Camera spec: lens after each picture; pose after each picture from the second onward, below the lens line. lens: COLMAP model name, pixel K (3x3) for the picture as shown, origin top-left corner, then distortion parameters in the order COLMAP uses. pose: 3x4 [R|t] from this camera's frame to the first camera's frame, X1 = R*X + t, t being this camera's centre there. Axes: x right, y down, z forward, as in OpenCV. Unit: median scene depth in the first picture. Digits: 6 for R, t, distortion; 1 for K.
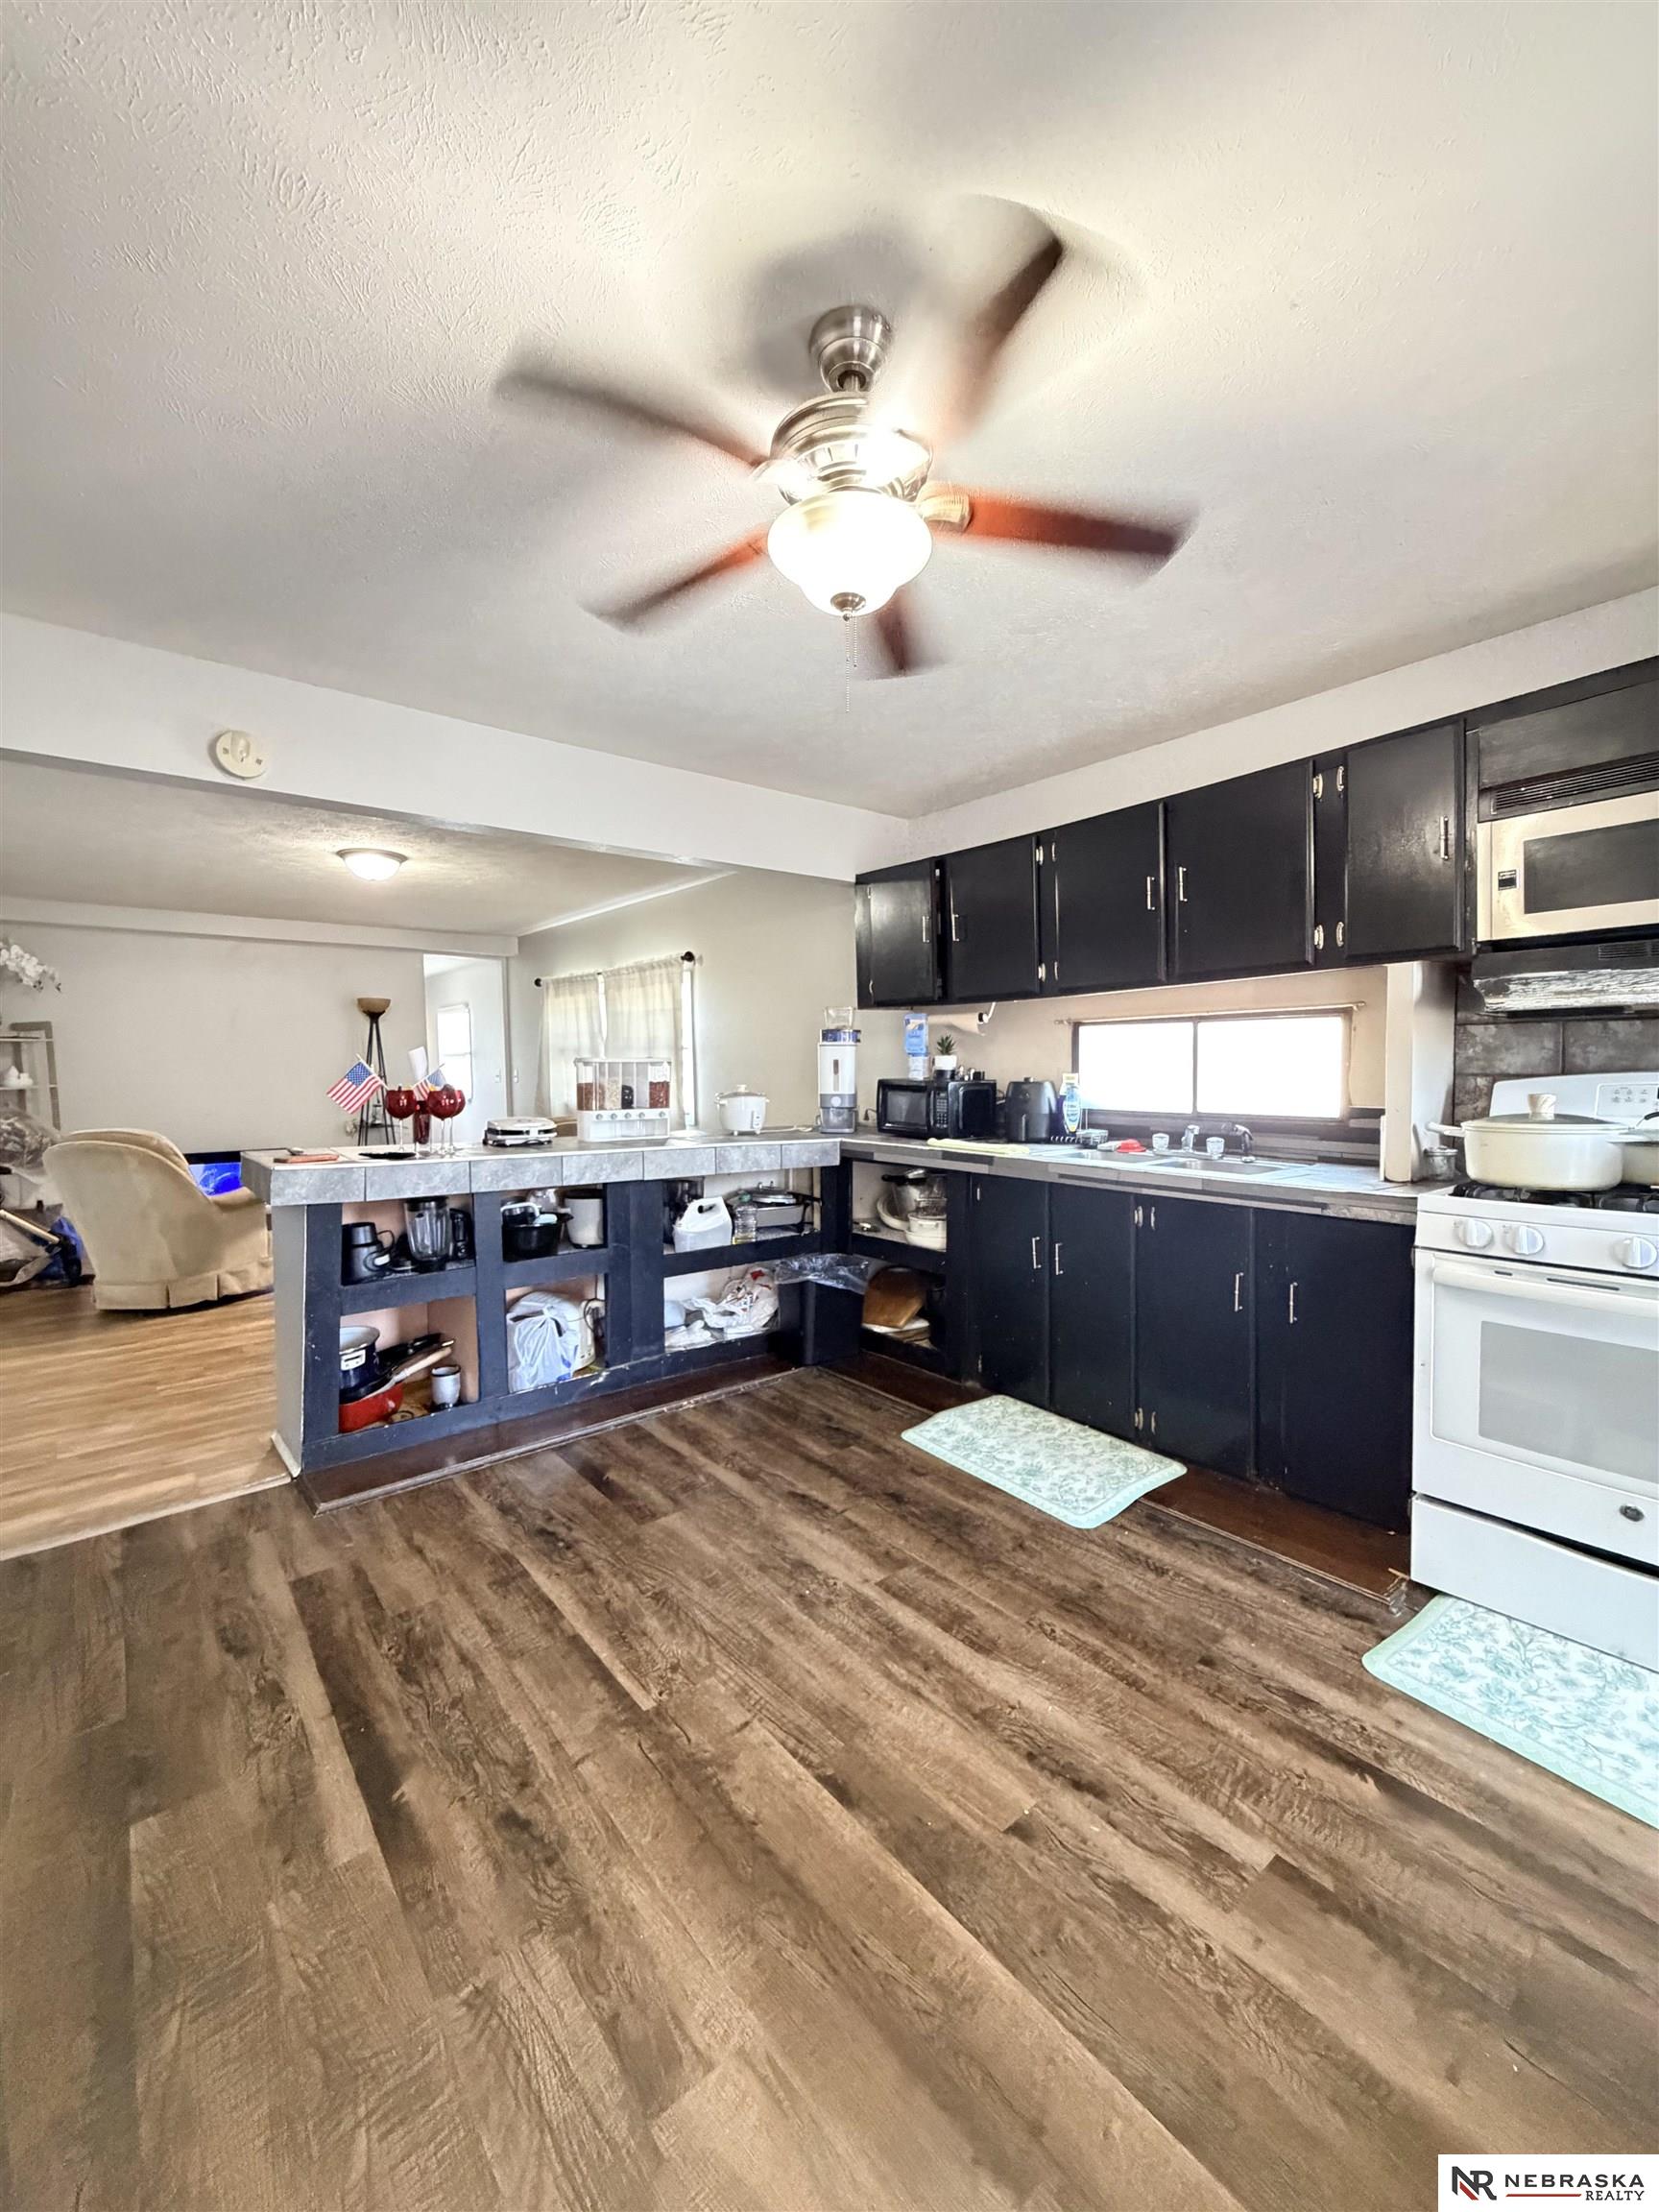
lens RADIAL K [[888.6, 0, 833.8], [0, 888.6, 1102.3], [0, 0, 1]] dist [0.002821, -0.000190]
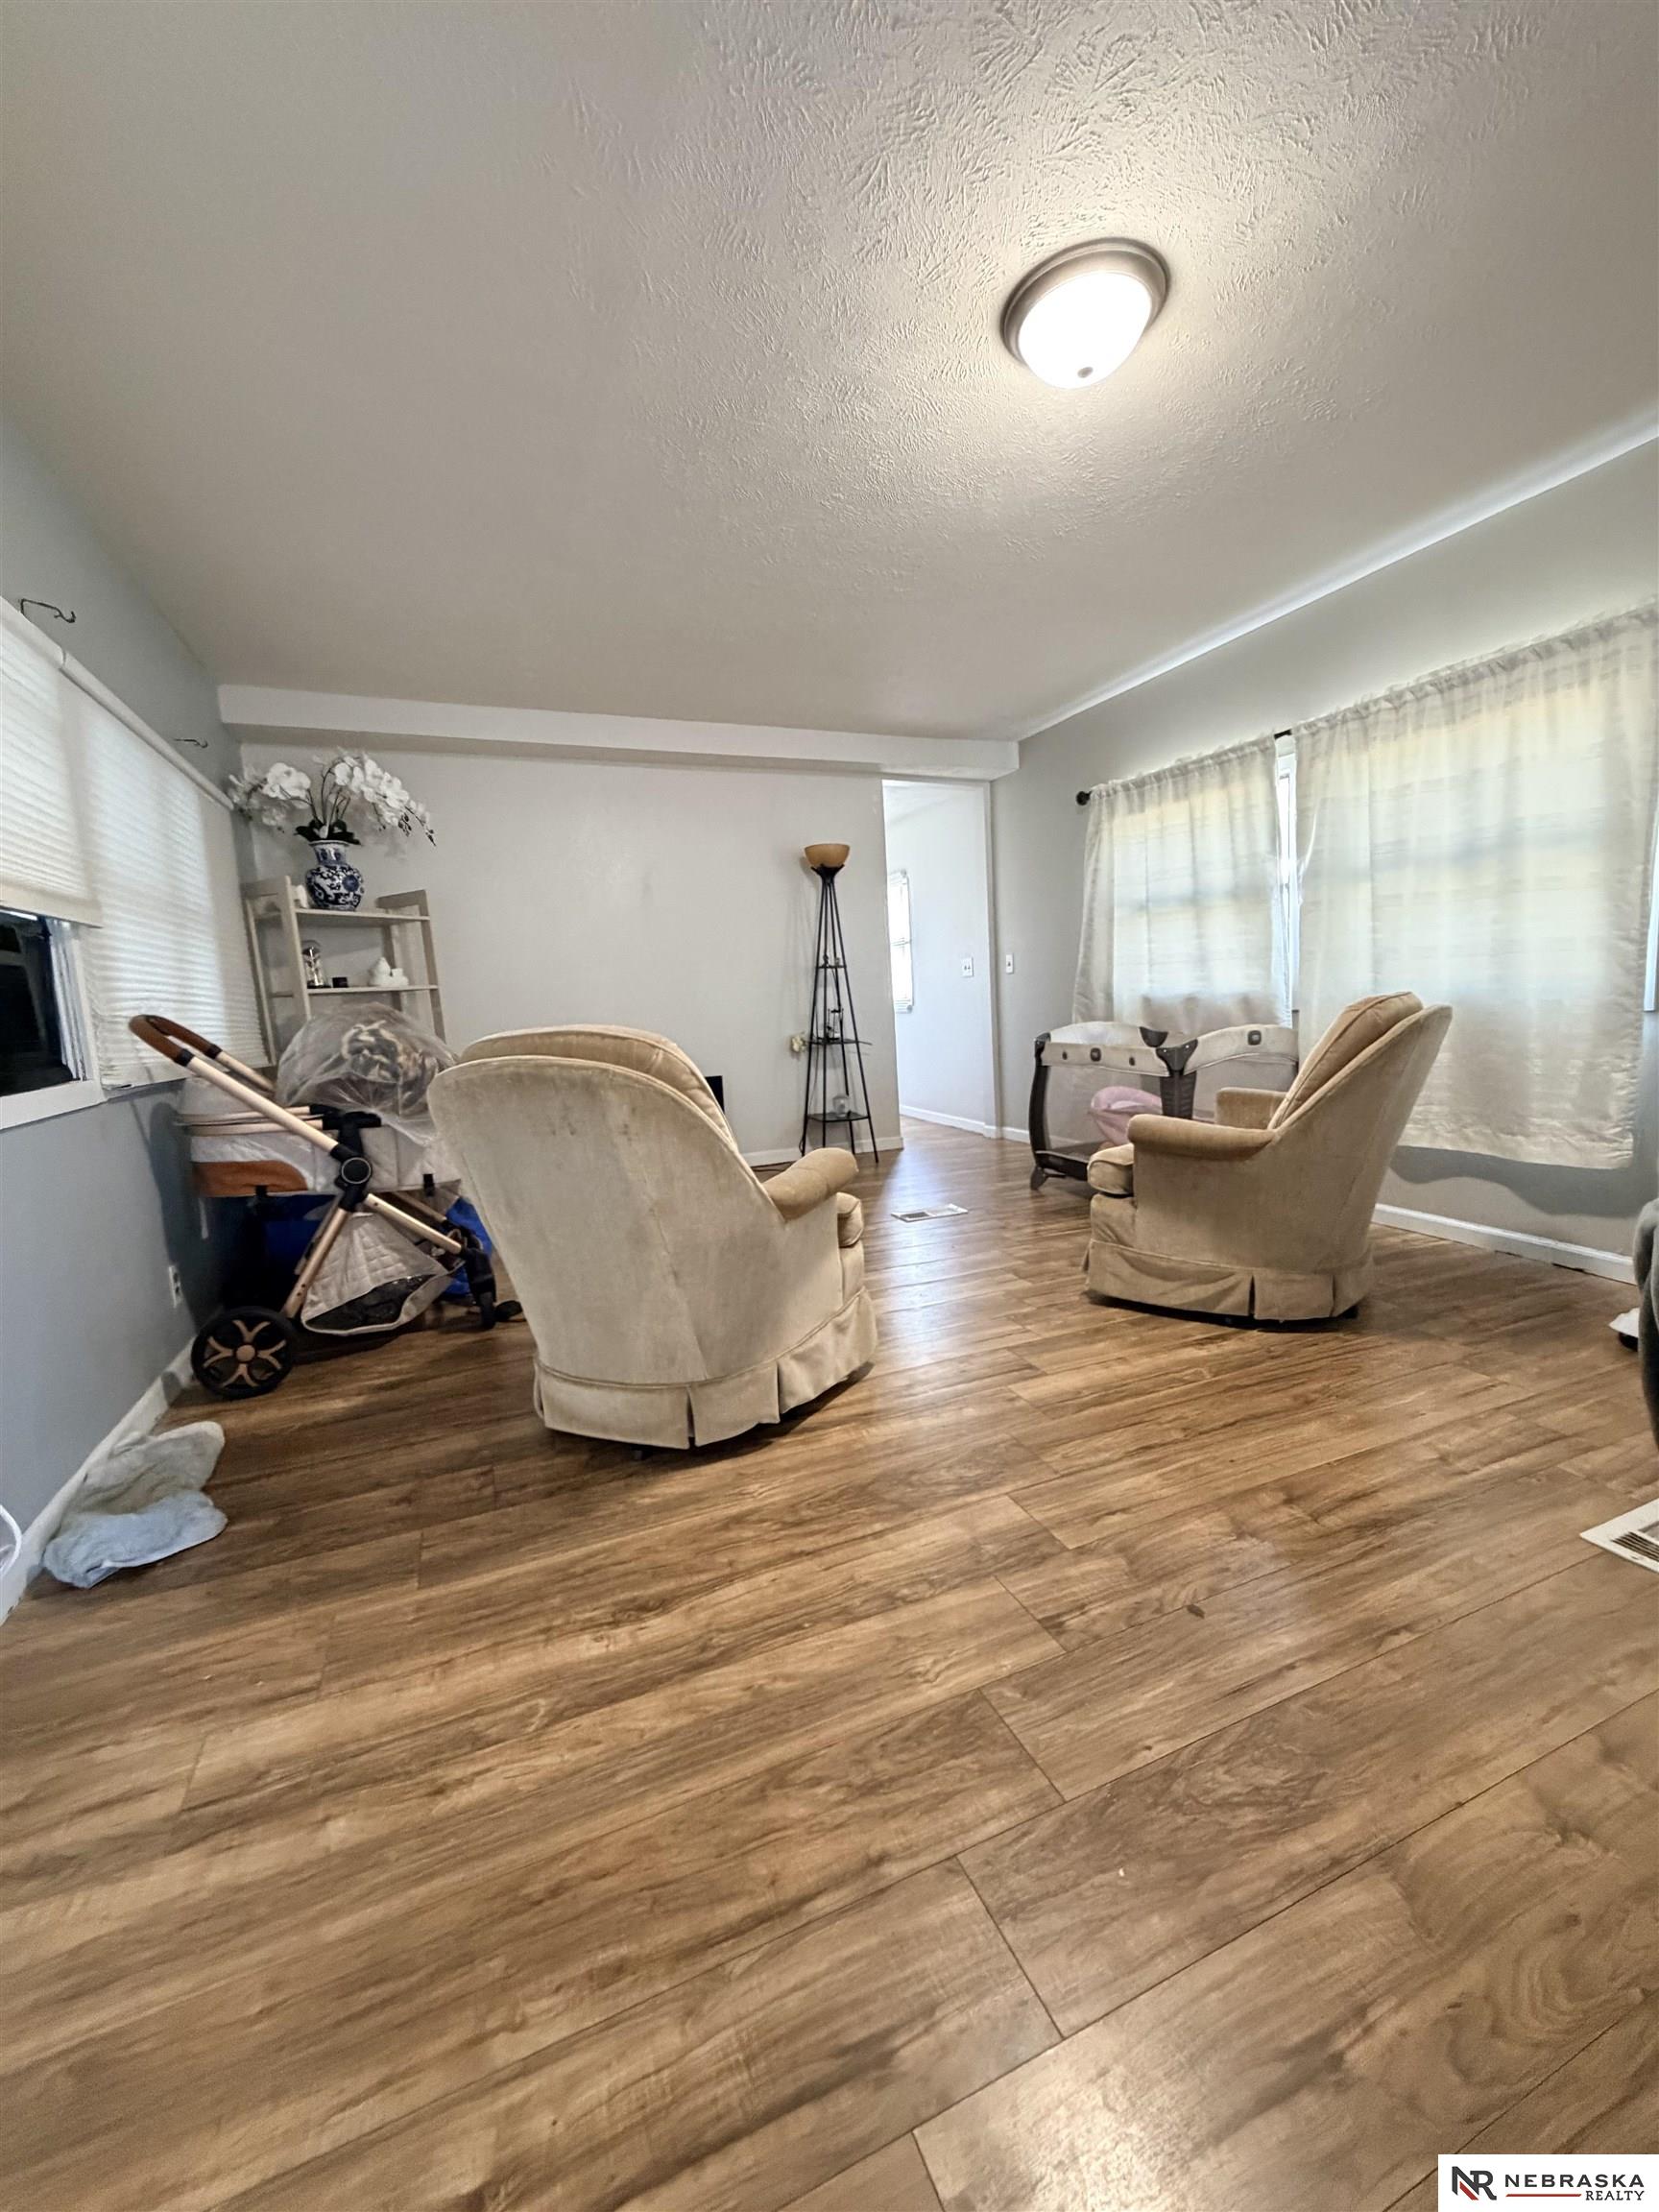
lens RADIAL K [[888.6, 0, 831.2], [0, 888.6, 1105.3], [0, 0, 1]] dist [0.002821, -0.000190]
pose [[0.955477, -0.001403, -0.295063, -0.497196], [0.026436, 0.996374, 0.080868, 0.031512], [0.293880, -0.085068, 0.952049, 0.560073]]
